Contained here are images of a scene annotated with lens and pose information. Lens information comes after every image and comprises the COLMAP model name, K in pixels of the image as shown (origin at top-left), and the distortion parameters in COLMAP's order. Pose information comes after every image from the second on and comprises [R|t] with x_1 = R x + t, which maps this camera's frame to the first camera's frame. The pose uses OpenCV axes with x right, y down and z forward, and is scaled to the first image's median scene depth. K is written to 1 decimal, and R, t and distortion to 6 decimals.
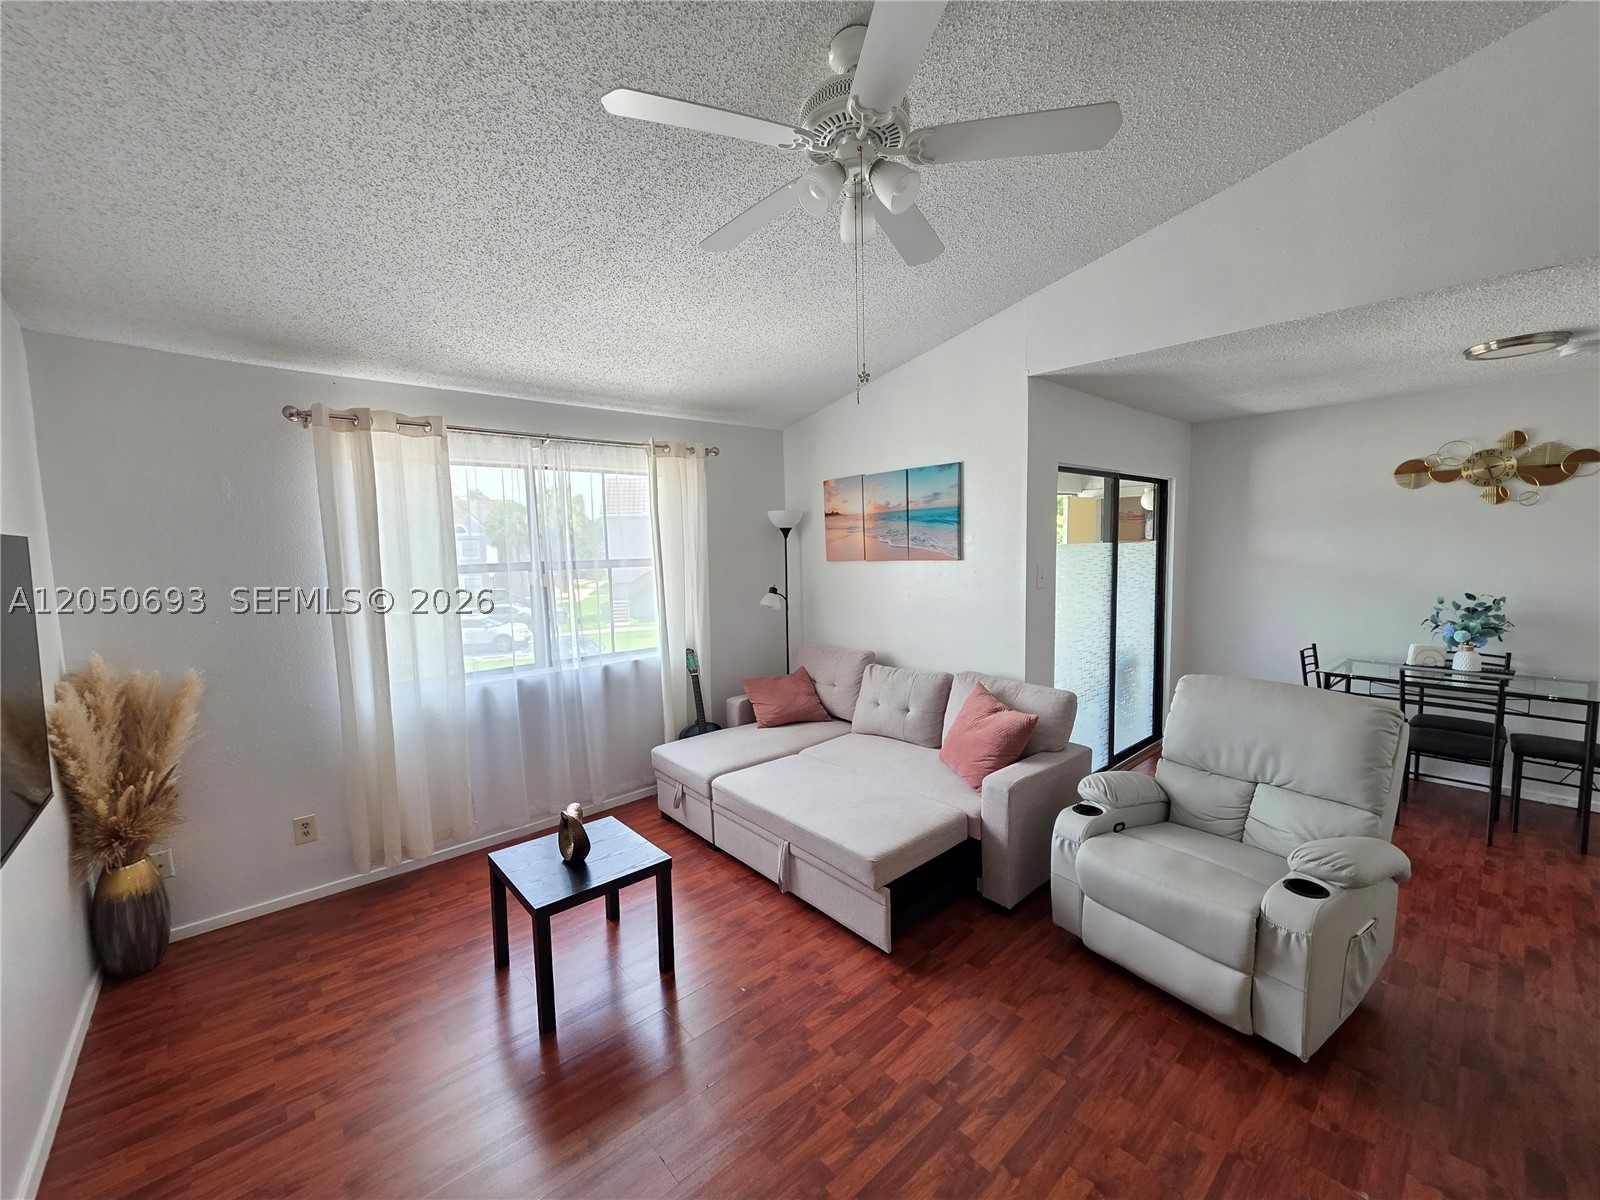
lens RADIAL K [[639.3, 0, 791.7], [0, 639.3, 601.4], [0, 0, 1]] dist [0.000545, -0.000099]
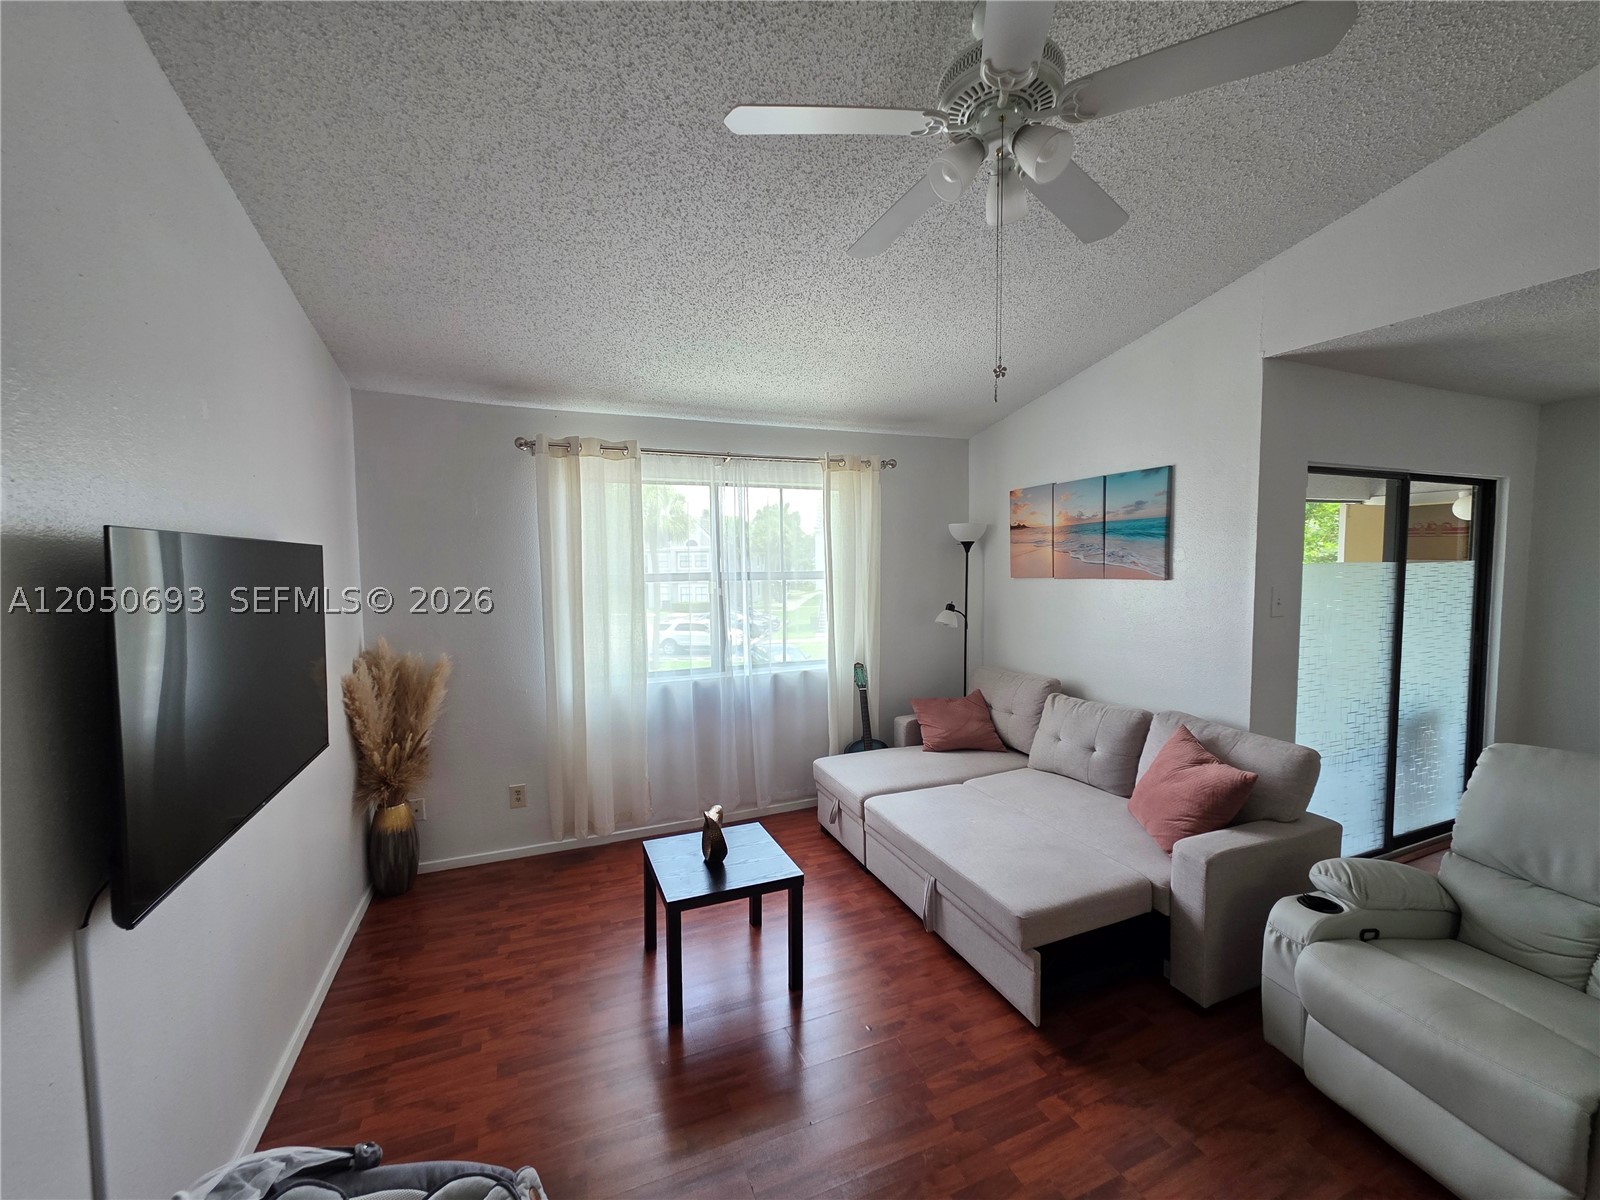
lens RADIAL K [[636.3, 0, 791.9], [0, 636.3, 601.7], [0, 0, 1]] dist [0.001145, -0.000510]
pose [[0.946559, 0.034033, -0.320731, 0.079449], [-0.040780, 0.999065, -0.014340, -0.003583], [0.319943, 0.026653, 0.947062, 0.045153]]
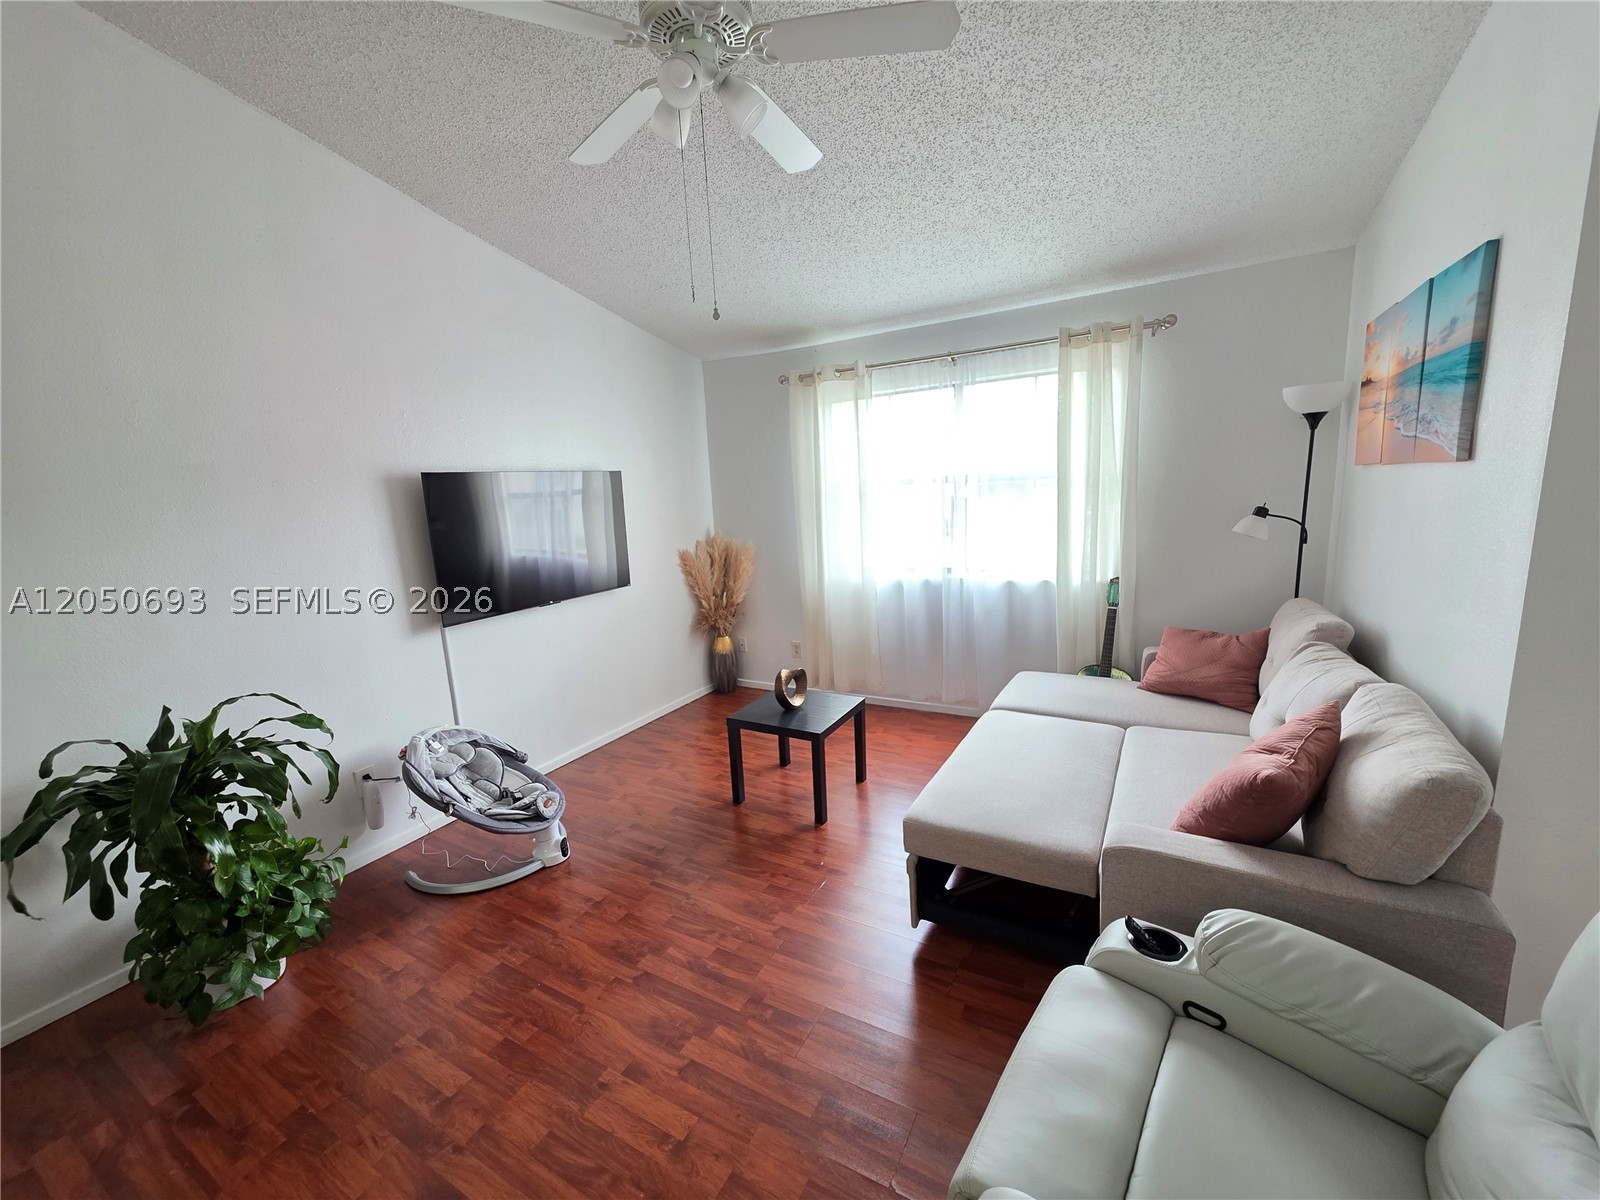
lens RADIAL K [[641.9, 0, 793.1], [0, 641.9, 602.8], [0, 0, 1]] dist [-0.000316, 0.000112]
pose [[0.329501, 0.173431, -0.928090, 0.709513], [-0.037720, 0.984618, 0.170602, -0.029837], [0.943401, -0.021206, 0.330974, 0.473925]]
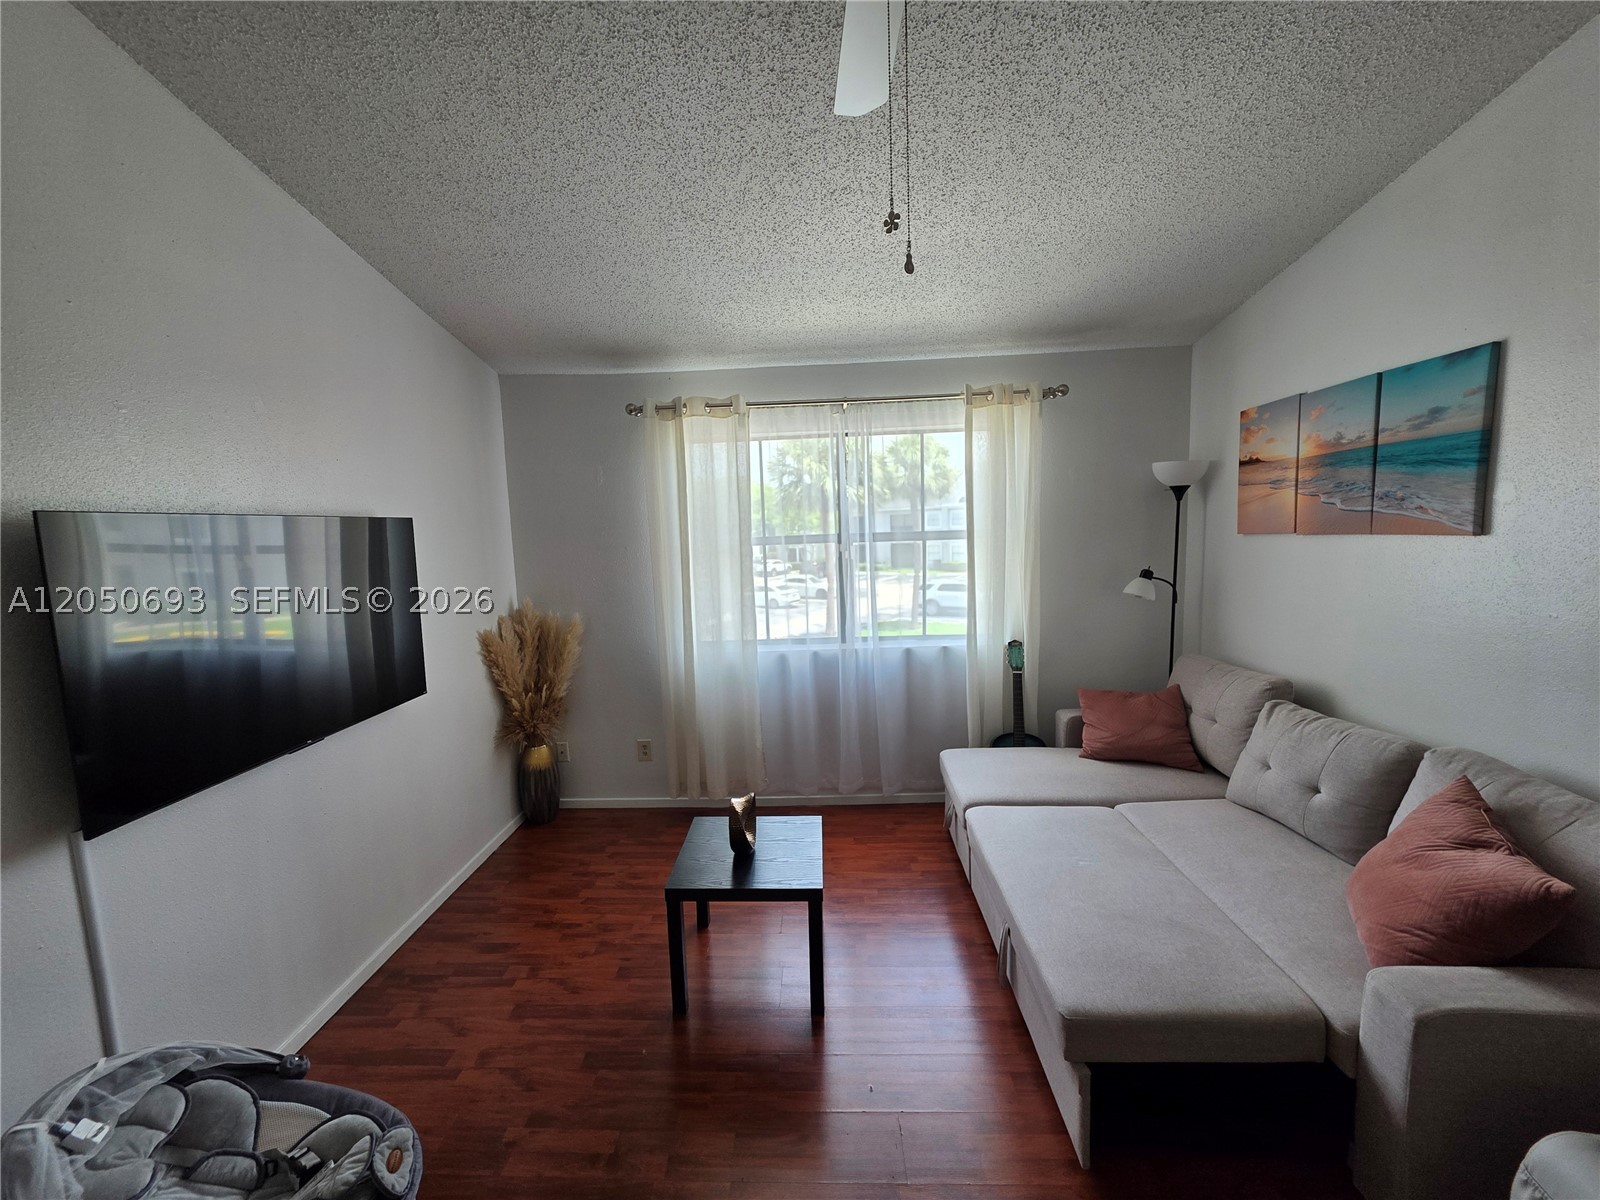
lens RADIAL K [[641.9, 0, 793.1], [0, 641.9, 602.8], [0, 0, 1]] dist [-0.000316, 0.000112]
pose [[0.726621, 0.079879, -0.682379, 0.278170], [-0.043951, 0.996588, 0.069861, -0.027718], [0.685631, -0.020771, 0.727653, 0.303745]]
